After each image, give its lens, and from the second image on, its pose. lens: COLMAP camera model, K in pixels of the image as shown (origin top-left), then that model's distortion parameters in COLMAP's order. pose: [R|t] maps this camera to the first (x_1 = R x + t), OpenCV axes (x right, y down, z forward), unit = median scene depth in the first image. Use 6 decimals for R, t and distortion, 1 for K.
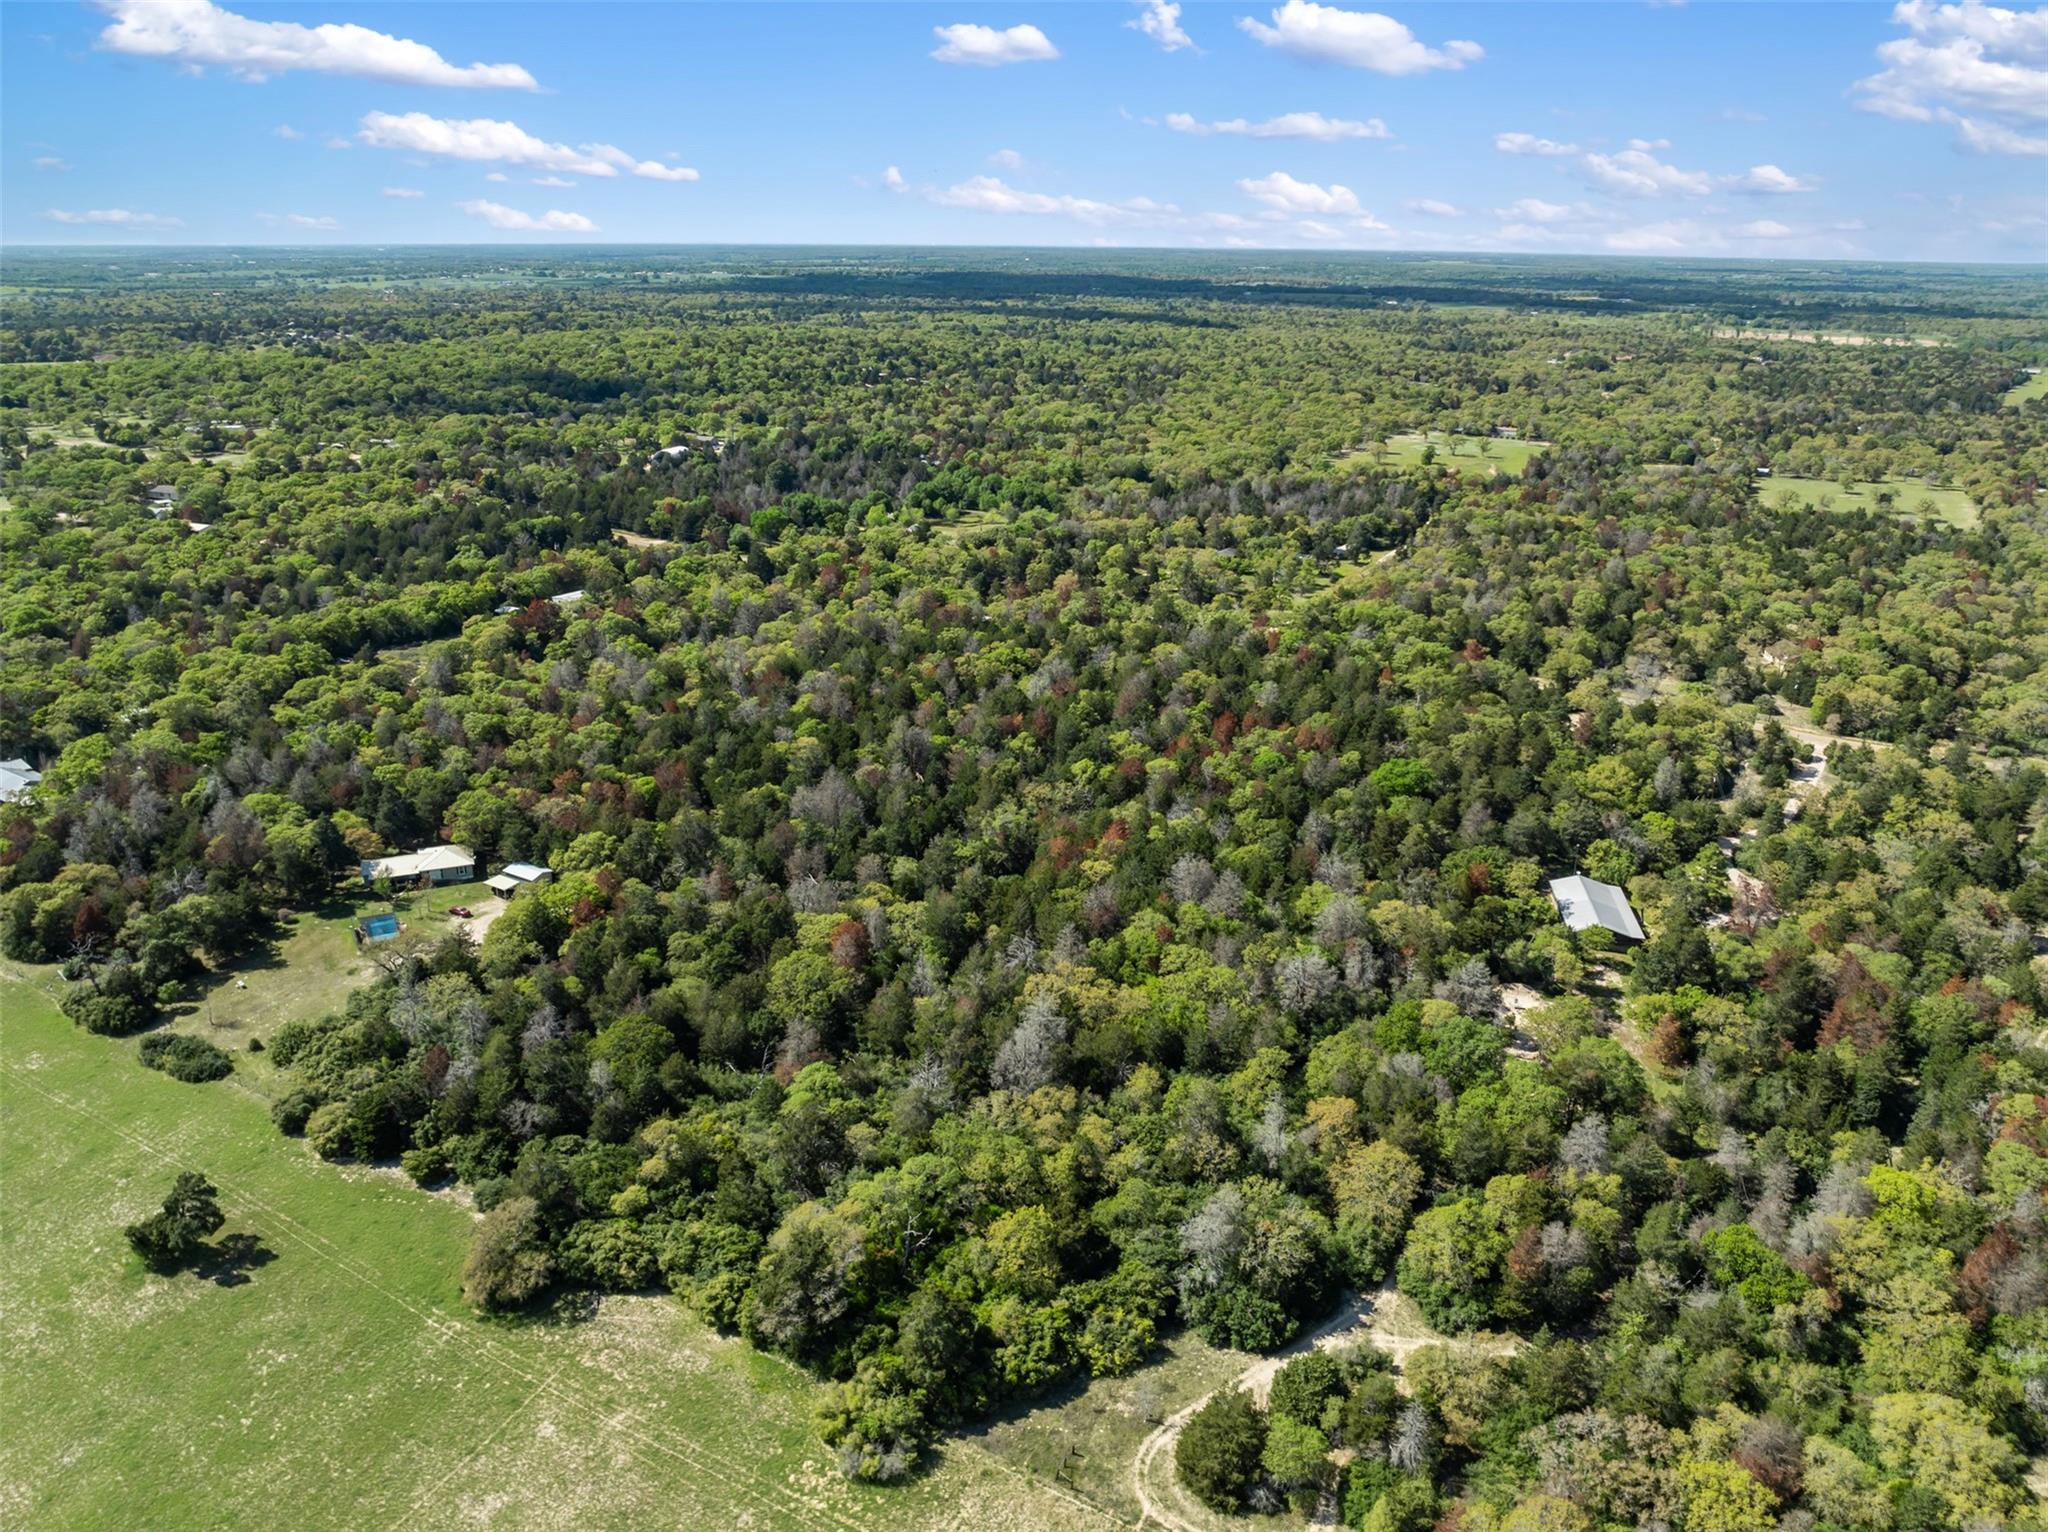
lens RADIAL K [[1444.7, 0, 1030.5], [0, 1444.7, 735.7], [0, 0, 1]] dist [-0.043270, 0.006416]
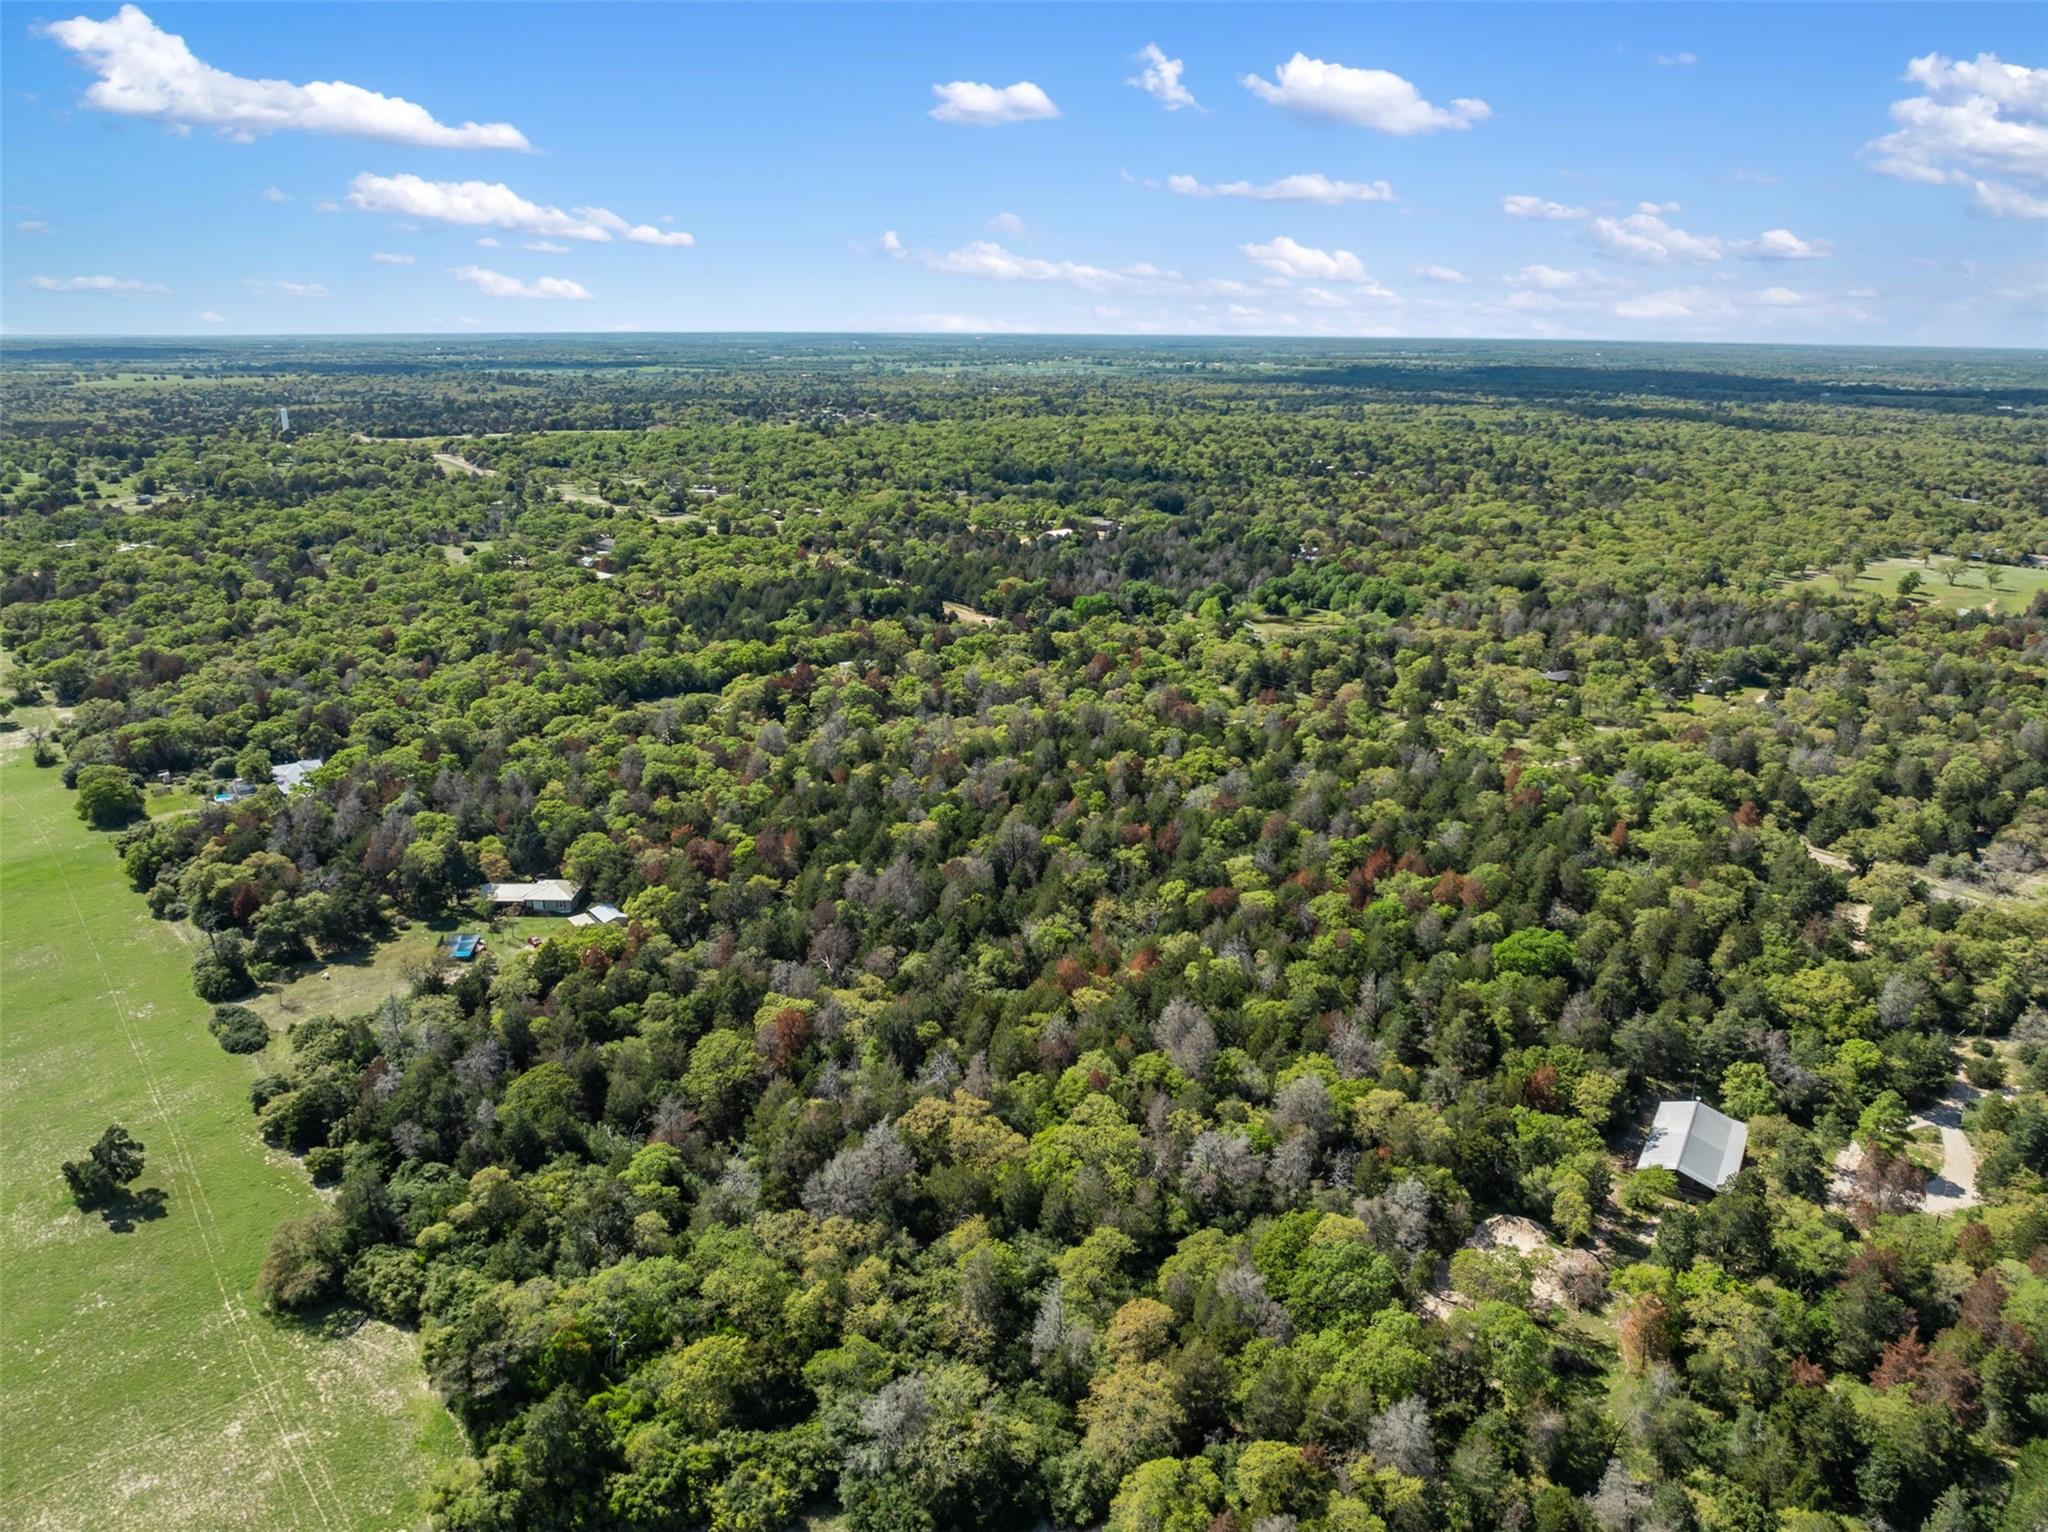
lens RADIAL K [[1443.6, 0, 1024.0], [0, 1443.6, 766.0], [0, 0, 1]] dist [-0.065833, 0.042768]
pose [[0.928120, 0.104349, -0.357358, 0.347889], [-0.118181, 0.992846, -0.017023, -0.037430], [0.353025, 0.058033, 0.933812, 0.125378]]
